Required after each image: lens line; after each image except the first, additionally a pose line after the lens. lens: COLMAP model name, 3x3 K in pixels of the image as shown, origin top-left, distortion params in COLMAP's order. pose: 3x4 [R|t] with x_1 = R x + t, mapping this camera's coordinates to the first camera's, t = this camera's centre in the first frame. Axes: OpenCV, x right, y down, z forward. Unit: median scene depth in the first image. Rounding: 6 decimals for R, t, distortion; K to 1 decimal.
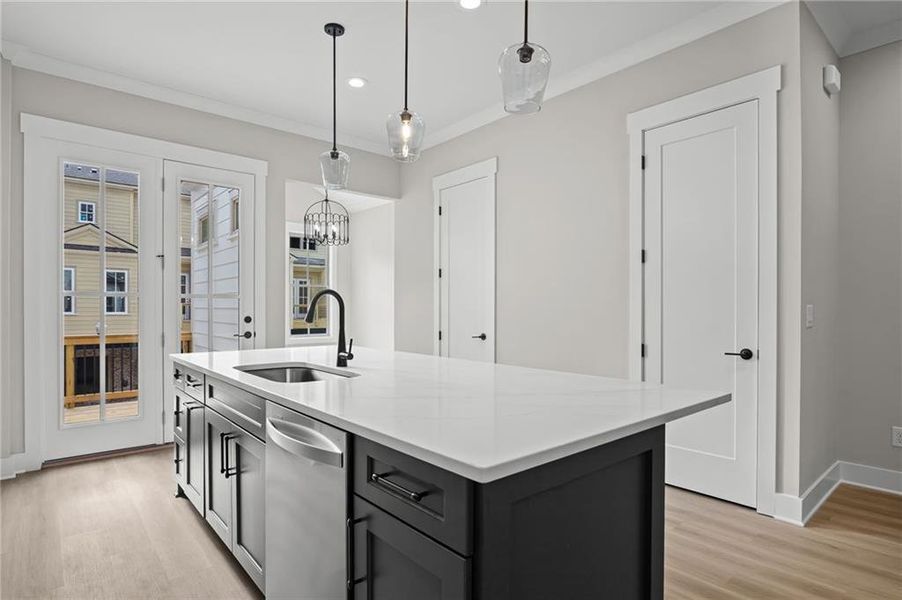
lens RADIAL K [[478.4, 0, 450.5], [0, 478.4, 303.6], [0, 0, 1]] dist [-0.016568, -0.002238]
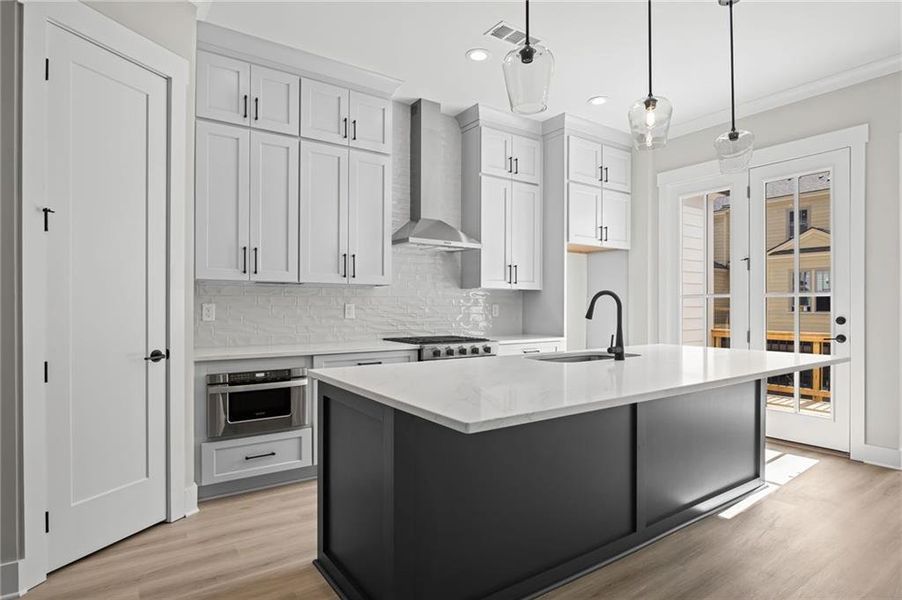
lens RADIAL K [[490.8, 0, 451.1], [0, 490.8, 304.1], [0, 0, 1]] dist [-0.001662, -0.000262]
pose [[-0.090533, -0.006021, -0.995875, 0.540306], [0.008340, 0.999942, -0.006803, 0.004420], [0.995859, -0.008922, -0.090477, 0.416137]]
